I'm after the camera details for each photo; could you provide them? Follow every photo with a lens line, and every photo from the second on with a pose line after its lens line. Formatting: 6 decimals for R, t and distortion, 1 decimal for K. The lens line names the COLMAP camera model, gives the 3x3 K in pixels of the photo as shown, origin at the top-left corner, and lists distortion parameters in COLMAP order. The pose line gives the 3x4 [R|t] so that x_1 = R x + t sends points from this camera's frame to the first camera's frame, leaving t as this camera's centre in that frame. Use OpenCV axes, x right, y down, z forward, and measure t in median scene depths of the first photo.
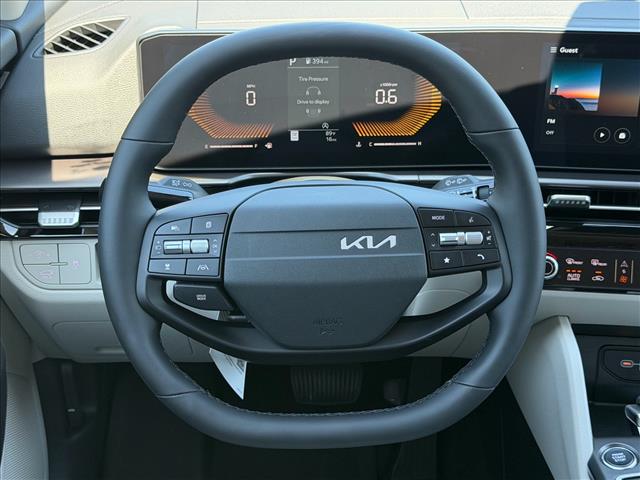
lens RADIAL K [[1057.2, 0, 331.6], [0, 1057.2, 255.7], [0, 0, 1]] dist [0.034597, 0.000000]
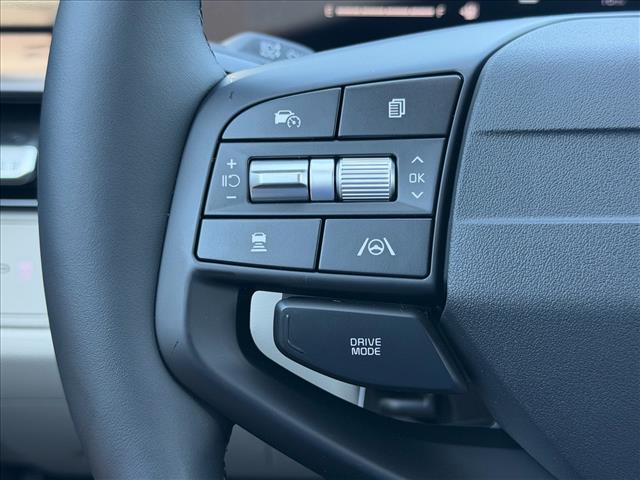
lens RADIAL K [[1057.2, 0, 318.1], [0, 1057.2, 239.4], [0, 0, 1]] dist [0.034597, 0.000000]
pose [[0.998789, 0.018431, -0.045617, -0.123453], [-0.021836, 0.996922, -0.075294, 0.031699], [0.044089, 0.076199, 0.996117, 0.692877]]
